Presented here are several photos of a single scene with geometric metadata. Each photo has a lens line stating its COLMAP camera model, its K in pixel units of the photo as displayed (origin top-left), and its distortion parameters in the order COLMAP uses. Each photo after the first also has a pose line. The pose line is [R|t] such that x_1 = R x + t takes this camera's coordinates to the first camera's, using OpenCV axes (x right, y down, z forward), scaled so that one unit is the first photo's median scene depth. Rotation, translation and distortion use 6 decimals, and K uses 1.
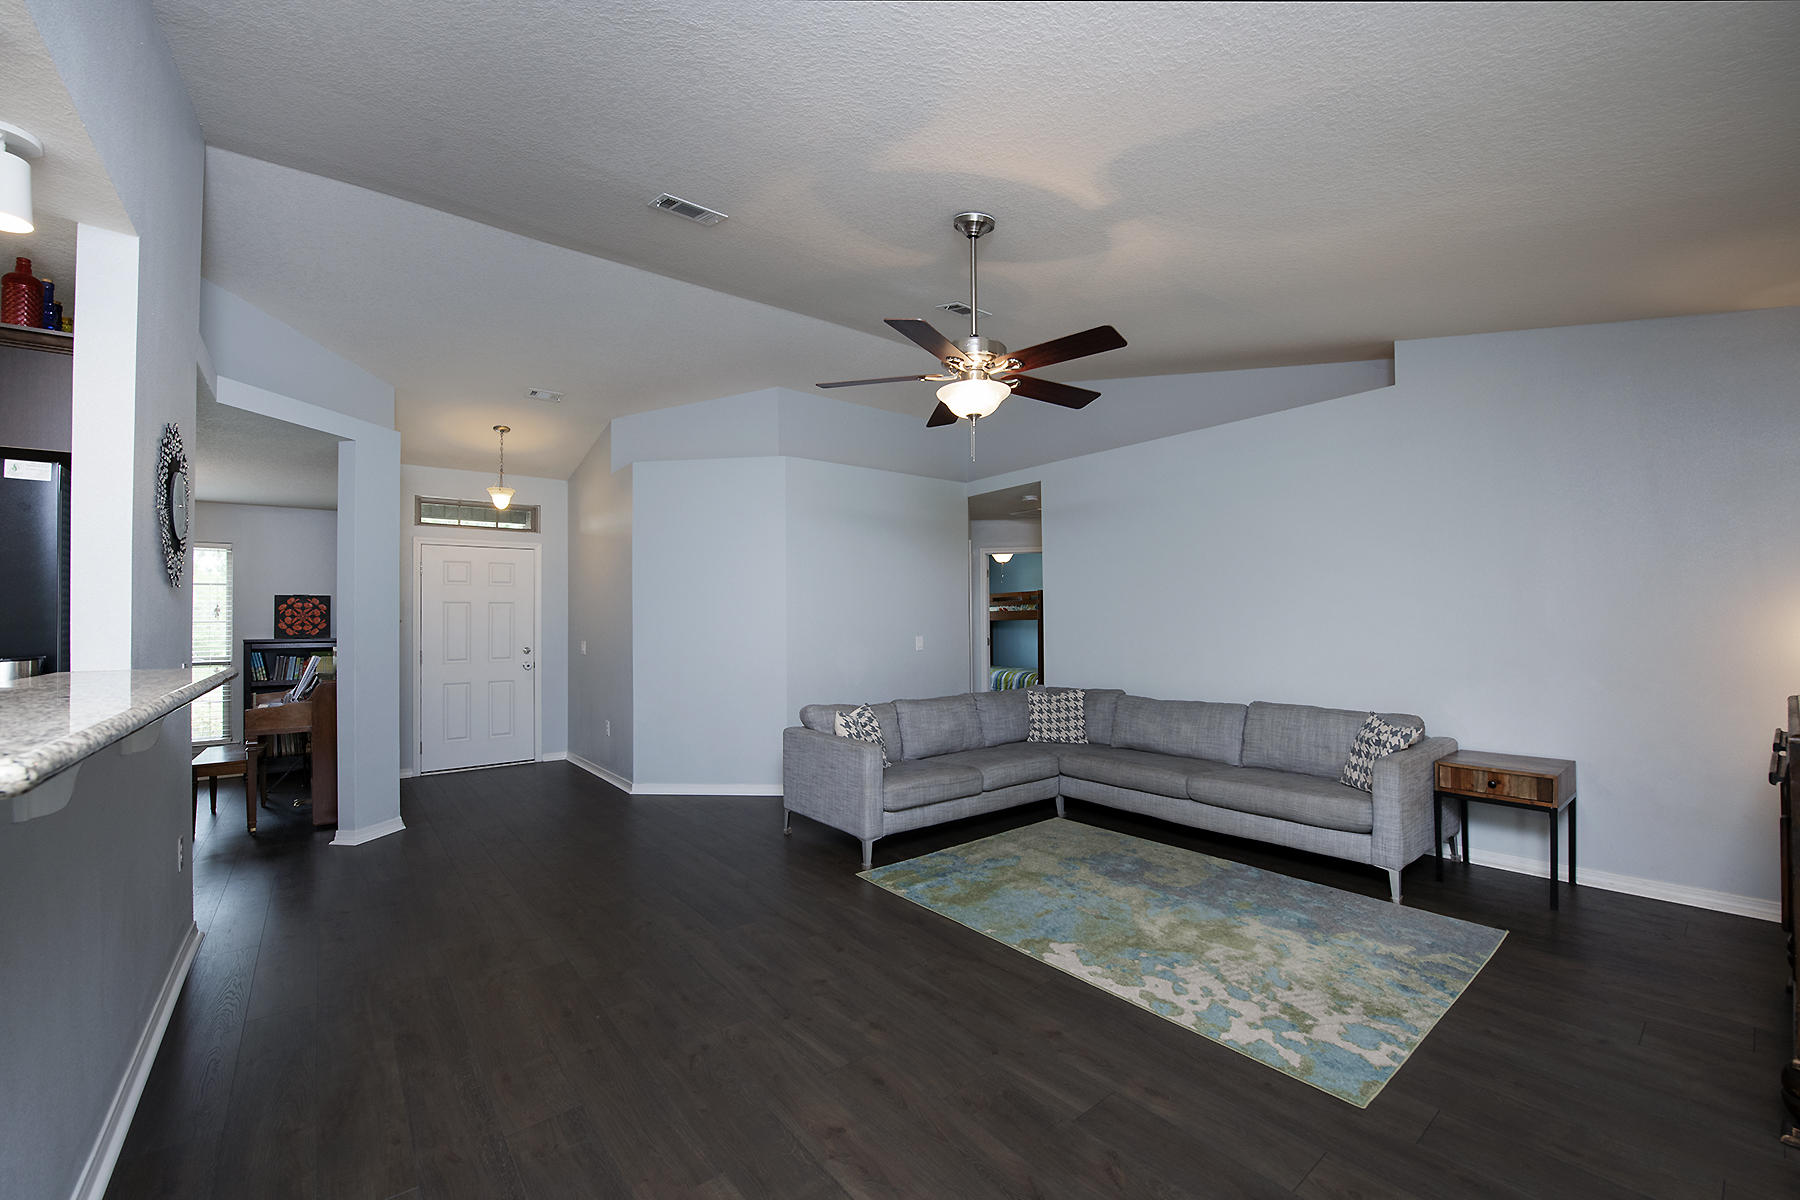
lens RADIAL K [[732.7, 0, 885.8], [0, 732.7, 593.8], [0, 0, 1]] dist [-0.006332, -0.000086]
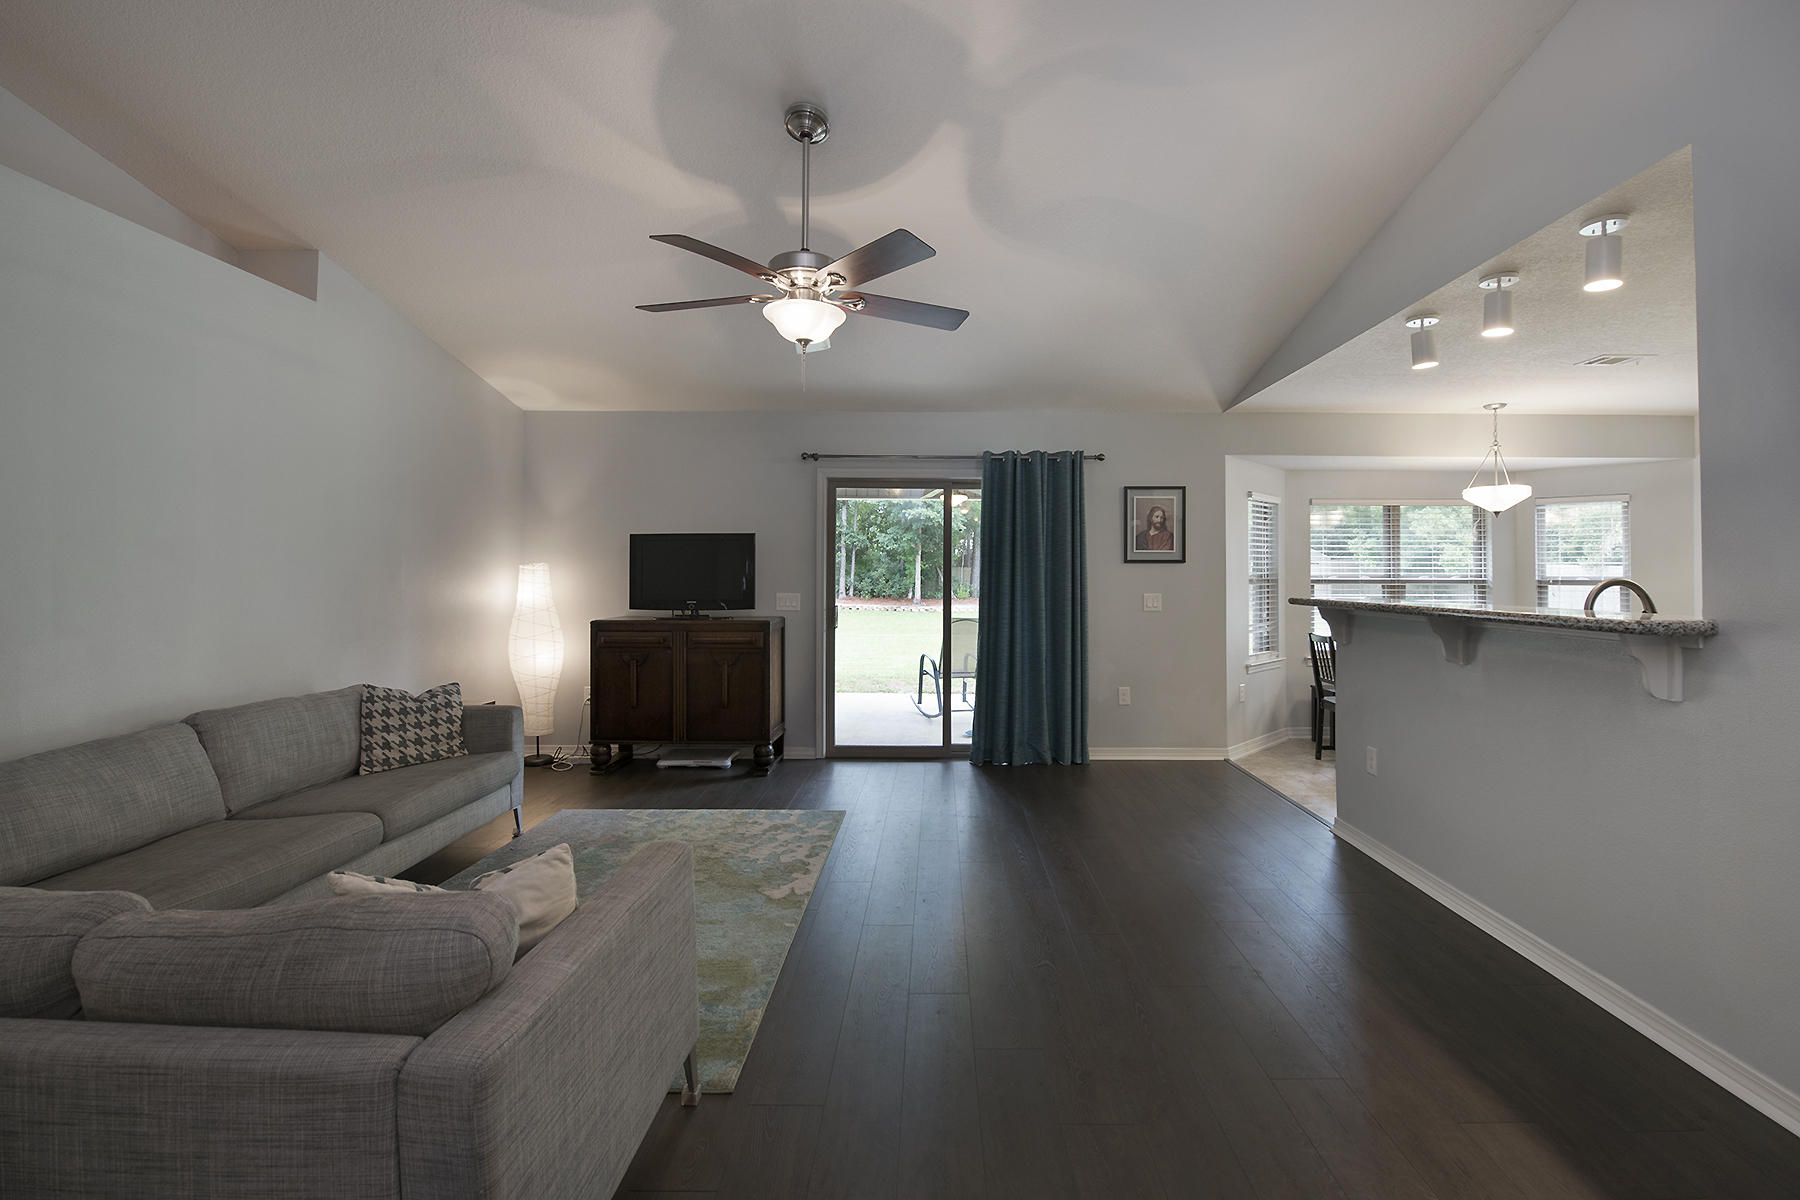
lens RADIAL K [[740.8, 0, 949.7], [0, 740.8, 590.0], [0, 0, 1]] dist [-0.001749, -0.000083]
pose [[-0.792972, 0.002450, 0.609253, -0.574803], [-0.013718, 0.999667, -0.021874, 0.071602], [-0.609103, -0.025704, -0.792674, 1.640722]]
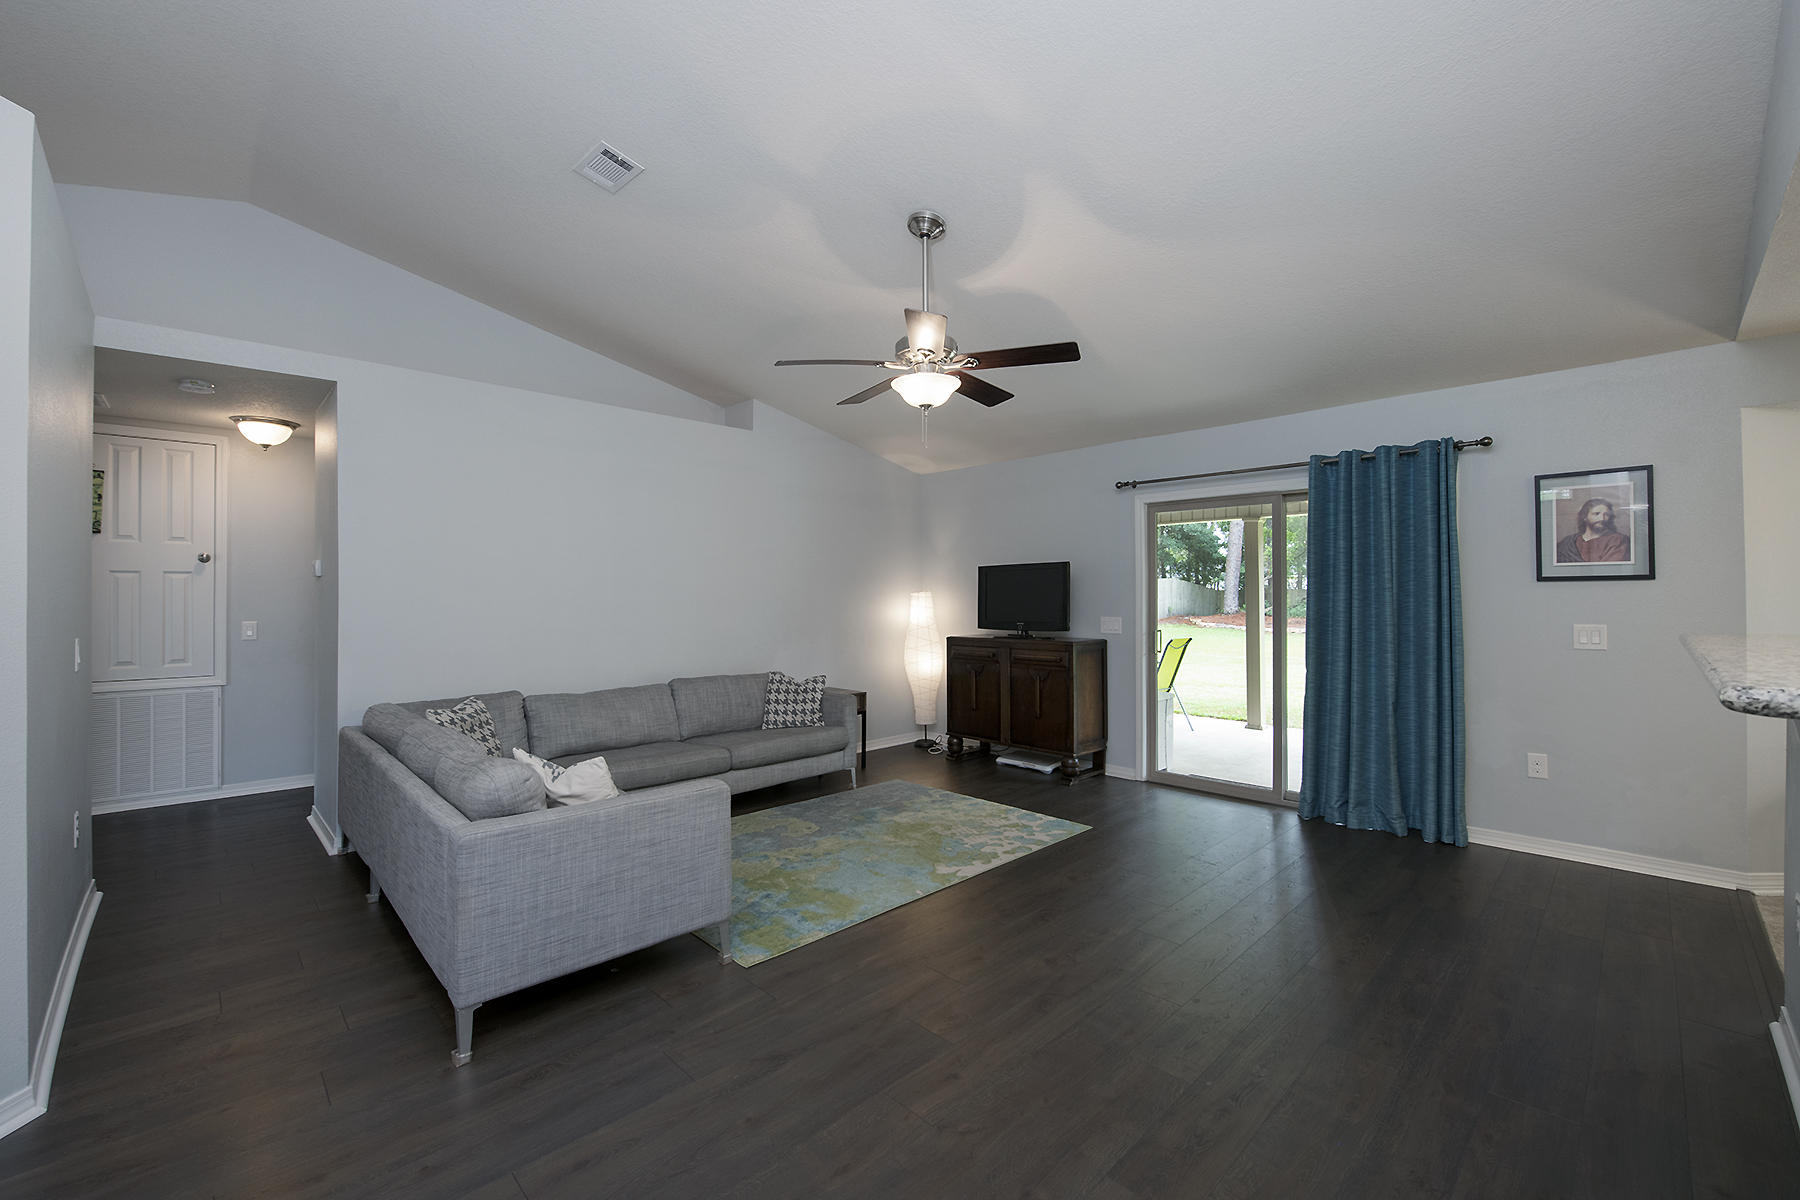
lens RADIAL K [[732.5, 0, 932.0], [0, 732.5, 601.5], [0, 0, 1]] dist [-0.011169, -0.002542]
pose [[-0.141119, 0.013362, 0.989902, -0.942970], [-0.034624, 0.999231, -0.018424, 0.056024], [-0.989387, -0.036875, -0.140548, 1.170800]]
